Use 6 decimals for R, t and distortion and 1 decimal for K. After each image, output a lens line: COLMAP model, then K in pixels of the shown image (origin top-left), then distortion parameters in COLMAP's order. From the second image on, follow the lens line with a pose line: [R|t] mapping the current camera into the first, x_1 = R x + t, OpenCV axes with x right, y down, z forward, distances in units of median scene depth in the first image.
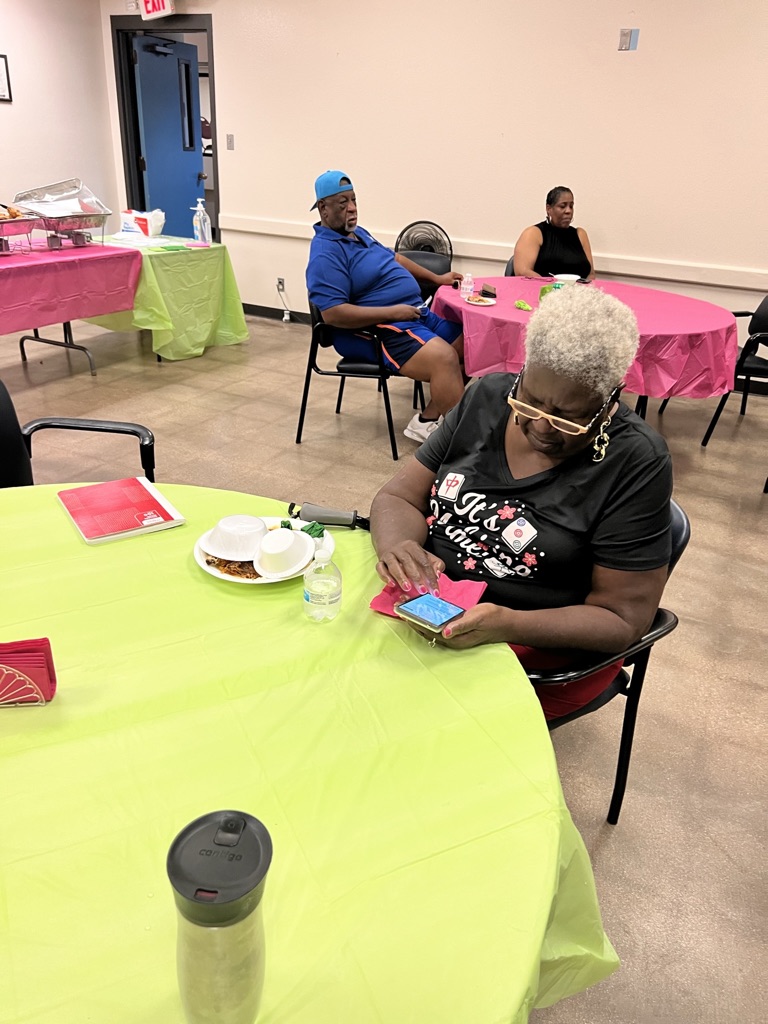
lens RADIAL K [[760.0, 0, 383.9], [0, 760.0, 511.2], [0, 0, 1]] dist [-0.019499, 0.004157]
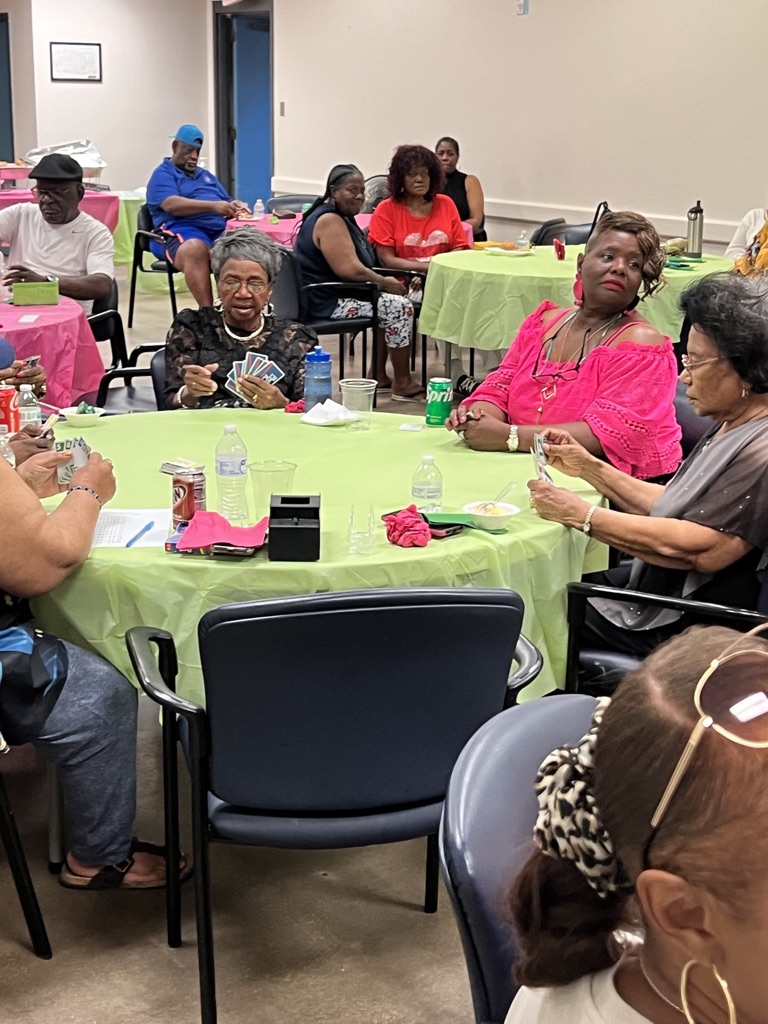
lens RADIAL K [[1597.3, 0, 384.0], [0, 1597.3, 512.1], [0, 0, 1]] dist [-0.003967, 0.000000]
pose [[0.864162, 0.091371, -0.494849, 1.190623], [-0.194803, 0.967446, -0.161555, 0.412424], [0.463978, 0.236008, 0.853829, -0.743080]]
